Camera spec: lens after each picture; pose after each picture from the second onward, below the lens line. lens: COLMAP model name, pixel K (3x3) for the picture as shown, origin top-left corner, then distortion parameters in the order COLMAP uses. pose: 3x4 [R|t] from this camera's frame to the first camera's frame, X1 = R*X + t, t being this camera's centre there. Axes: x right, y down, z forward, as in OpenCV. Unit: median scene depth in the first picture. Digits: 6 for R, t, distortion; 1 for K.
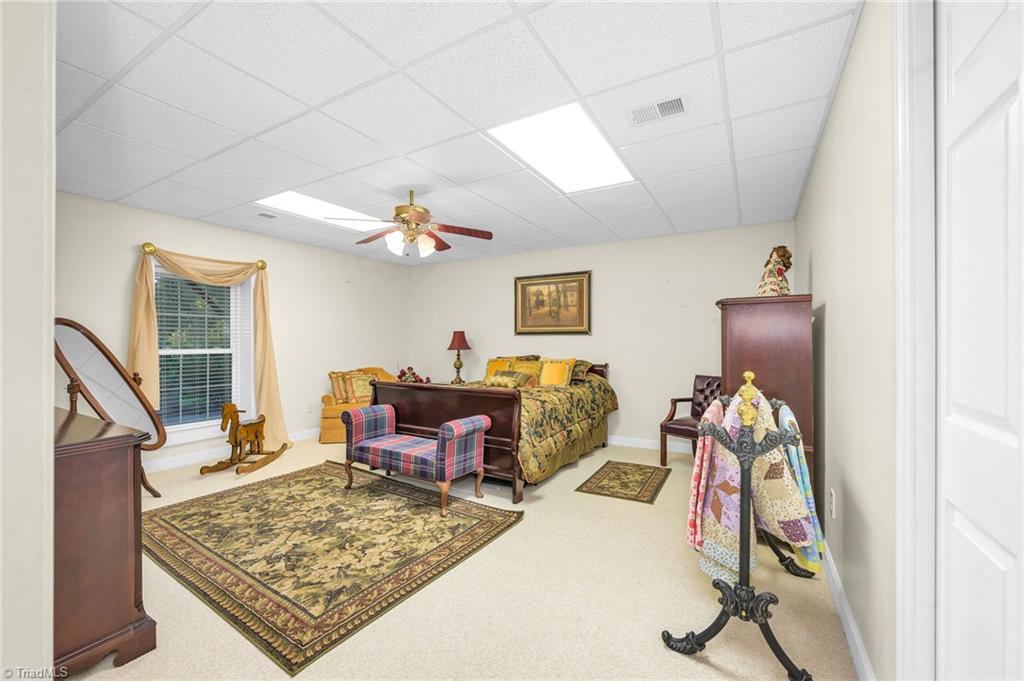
lens RADIAL K [[412.7, 0, 512.1], [0, 412.7, 342.2], [0, 0, 1]] dist [-0.000997, -0.000298]
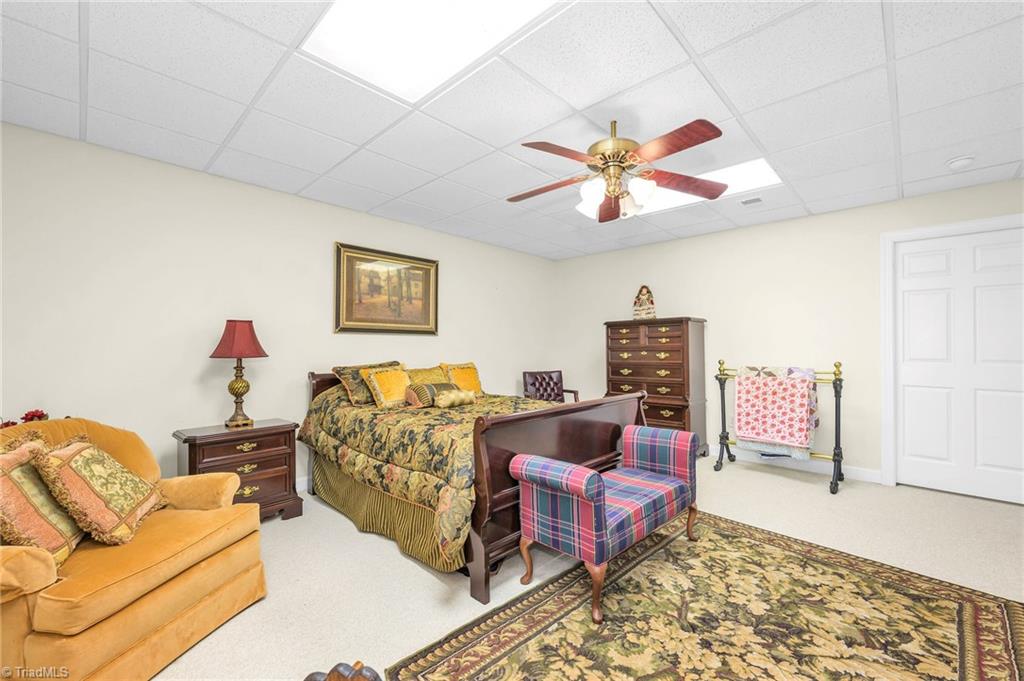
lens RADIAL K [[412.7, 0, 512.6], [0, 412.7, 343.2], [0, 0, 1]] dist [-0.000997, -0.000298]
pose [[0.236503, 0.005899, 0.971613, -1.026620], [0.001629, 0.999978, -0.006468, 0.008161], [-0.971629, 0.003113, 0.236488, 1.080262]]
